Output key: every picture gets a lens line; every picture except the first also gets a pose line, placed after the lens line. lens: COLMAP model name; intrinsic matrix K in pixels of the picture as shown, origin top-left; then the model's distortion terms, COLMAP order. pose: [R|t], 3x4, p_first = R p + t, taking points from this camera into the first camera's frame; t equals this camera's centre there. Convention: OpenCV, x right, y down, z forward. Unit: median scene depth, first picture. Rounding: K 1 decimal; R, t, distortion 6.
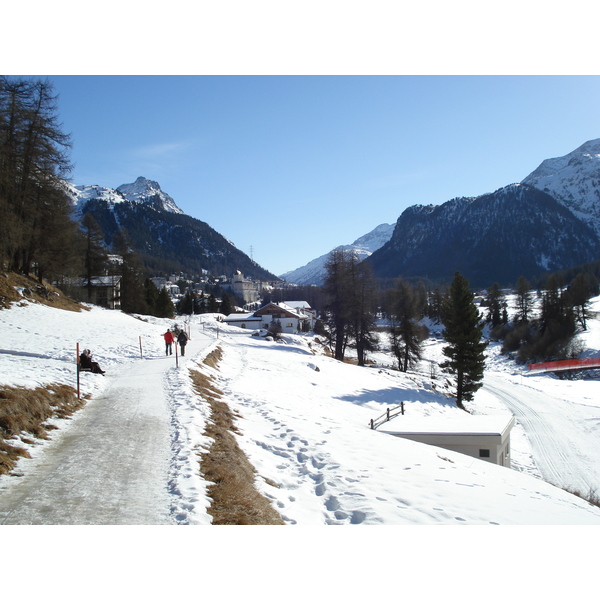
lens RADIAL K [[699.9, 0, 299.9], [0, 699.9, 300.4], [0, 0, 1]] dist [-0.091119, 0.000000]
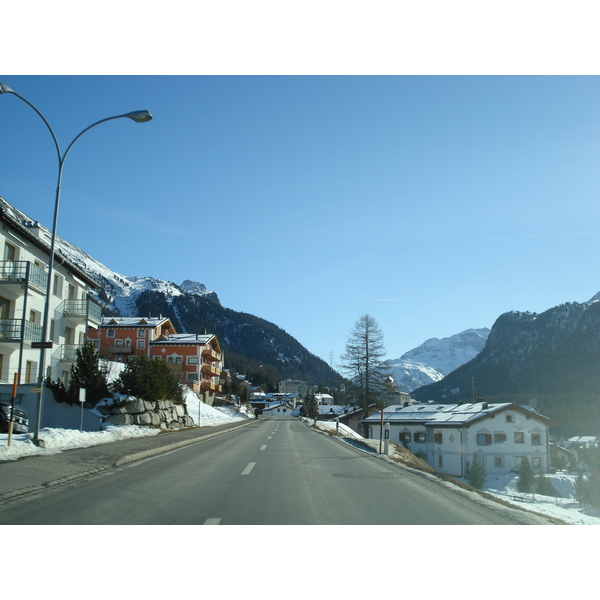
lens RADIAL K [[699.9, 0, 300.3], [0, 699.9, 300.0], [0, 0, 1]] dist [-0.091119, 0.000000]
pose [[0.998579, 0.028491, -0.045030, -0.068315], [-0.035438, 0.986166, -0.161930, -0.001415], [0.039794, 0.163295, 0.985774, 0.152851]]
